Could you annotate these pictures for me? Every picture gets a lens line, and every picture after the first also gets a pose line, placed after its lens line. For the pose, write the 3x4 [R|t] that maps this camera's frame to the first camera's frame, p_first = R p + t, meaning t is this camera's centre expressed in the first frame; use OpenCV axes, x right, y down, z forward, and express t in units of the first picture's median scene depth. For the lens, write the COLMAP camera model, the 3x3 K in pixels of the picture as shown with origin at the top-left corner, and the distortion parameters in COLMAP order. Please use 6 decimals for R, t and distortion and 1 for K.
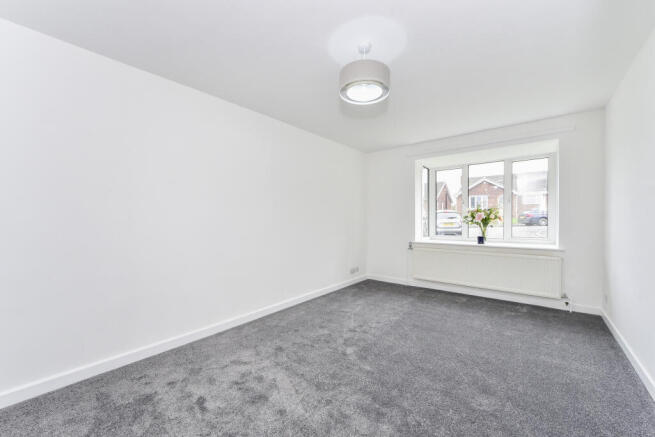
lens RADIAL K [[268.1, 0, 334.2], [0, 268.1, 219.3], [0, 0, 1]] dist [-0.003310, 0.000098]
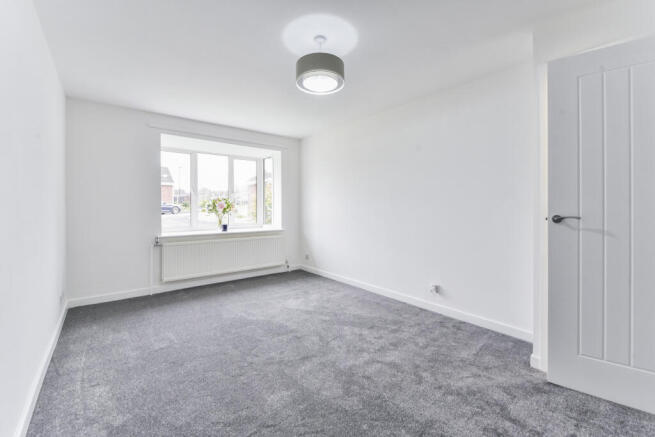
lens RADIAL K [[268.1, 0, 334.0], [0, 268.1, 212.6], [0, 0, 1]] dist [-0.003310, 0.000098]
pose [[0.218730, -0.010570, 0.975728, -0.406740], [0.004781, 0.999941, 0.009760, 0.009580], [-0.975774, 0.002530, 0.218767, 0.368308]]
